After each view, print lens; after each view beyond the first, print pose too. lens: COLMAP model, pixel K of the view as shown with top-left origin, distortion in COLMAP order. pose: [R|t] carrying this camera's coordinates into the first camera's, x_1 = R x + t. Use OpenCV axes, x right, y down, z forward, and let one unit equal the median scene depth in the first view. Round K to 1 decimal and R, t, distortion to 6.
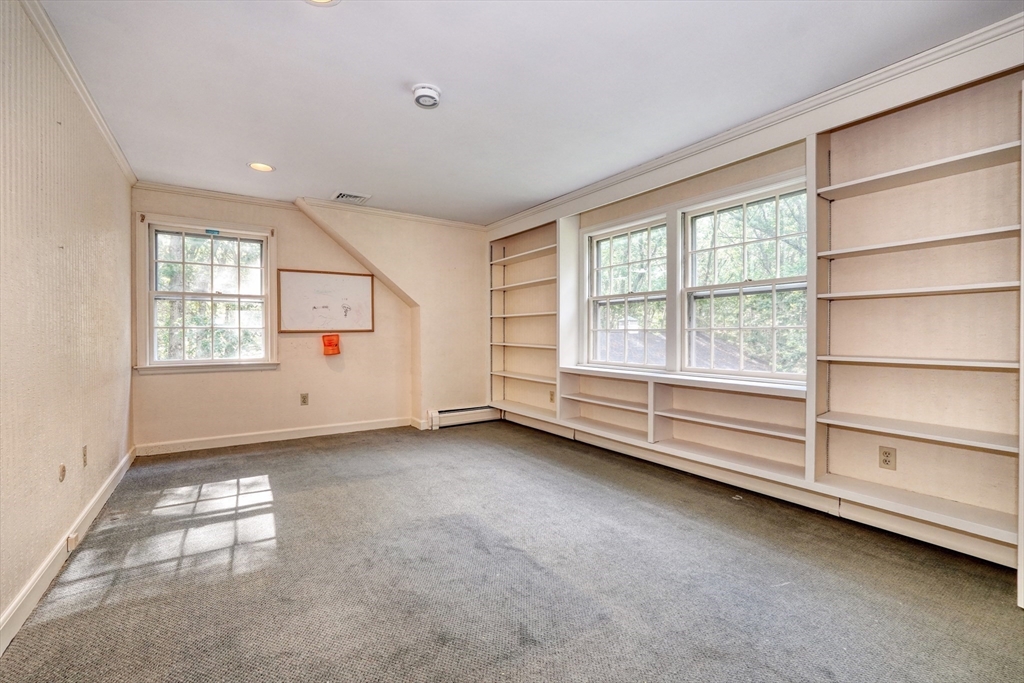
lens RADIAL K [[442.6, 0, 512.0], [0, 442.6, 337.1], [0, 0, 1]] dist [-0.001492, -0.000096]
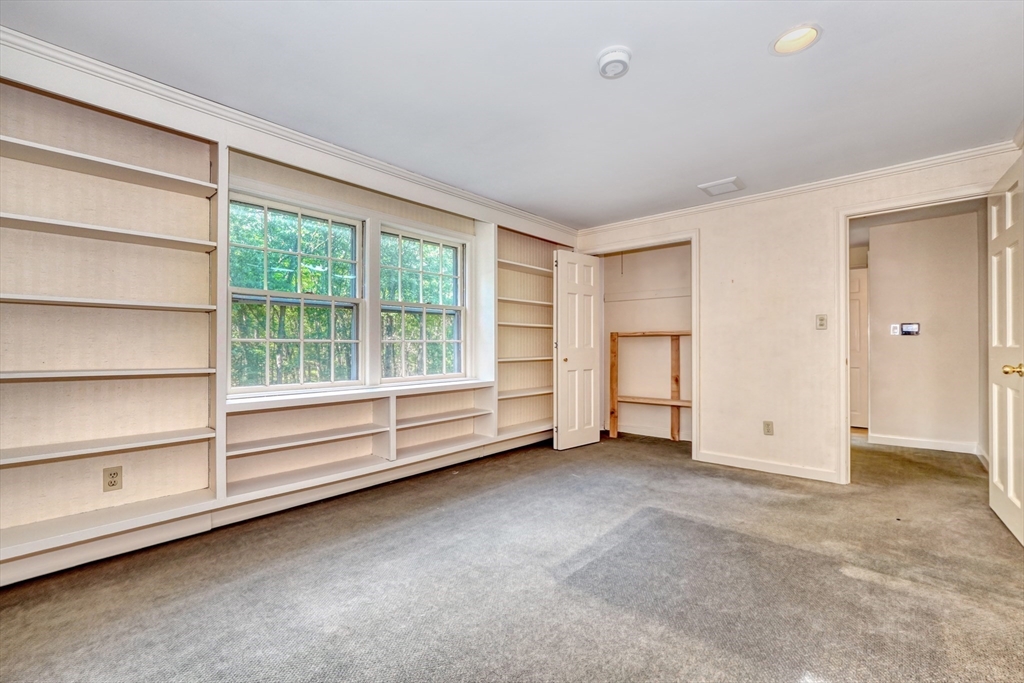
lens RADIAL K [[442.6, 0, 512.3], [0, 442.6, 343.5], [0, 0, 1]] dist [-0.001492, -0.000096]
pose [[-0.254005, 0.006703, 0.967180, -0.664809], [0.010629, 0.999935, -0.004139, -0.005076], [-0.967145, 0.009228, -0.254060, 0.986484]]
